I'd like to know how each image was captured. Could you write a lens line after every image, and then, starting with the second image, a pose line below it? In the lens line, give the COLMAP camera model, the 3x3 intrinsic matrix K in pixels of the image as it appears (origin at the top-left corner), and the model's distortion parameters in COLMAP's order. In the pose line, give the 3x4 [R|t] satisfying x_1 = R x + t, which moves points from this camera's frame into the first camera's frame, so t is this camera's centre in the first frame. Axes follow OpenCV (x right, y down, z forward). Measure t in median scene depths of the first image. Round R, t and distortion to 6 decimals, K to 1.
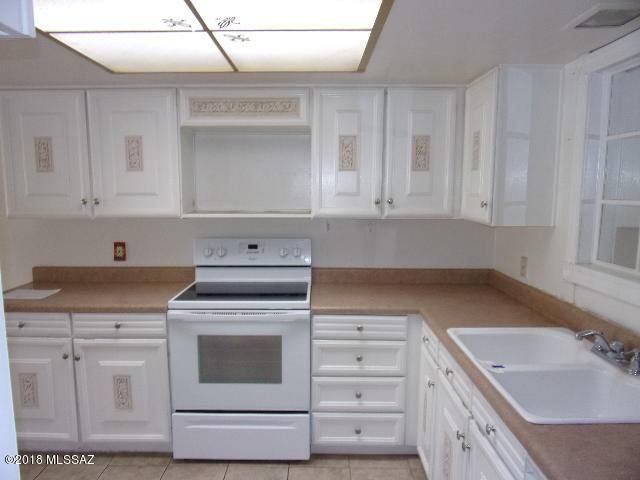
lens RADIAL K [[459.6, 0, 318.9], [0, 459.6, 242.2], [0, 0, 1]] dist [-0.033534, 0.005007]
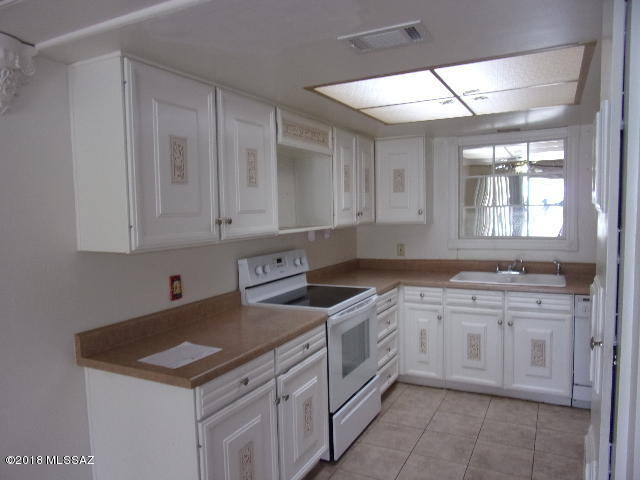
lens RADIAL K [[459.6, 0, 321.0], [0, 459.6, 240.3], [0, 0, 1]] dist [-0.033534, 0.005007]
pose [[0.458481, -0.074133, 0.885607, -1.167475], [0.135827, 0.990652, 0.012608, -0.041709], [-0.878263, 0.114509, 0.464265, 0.463642]]
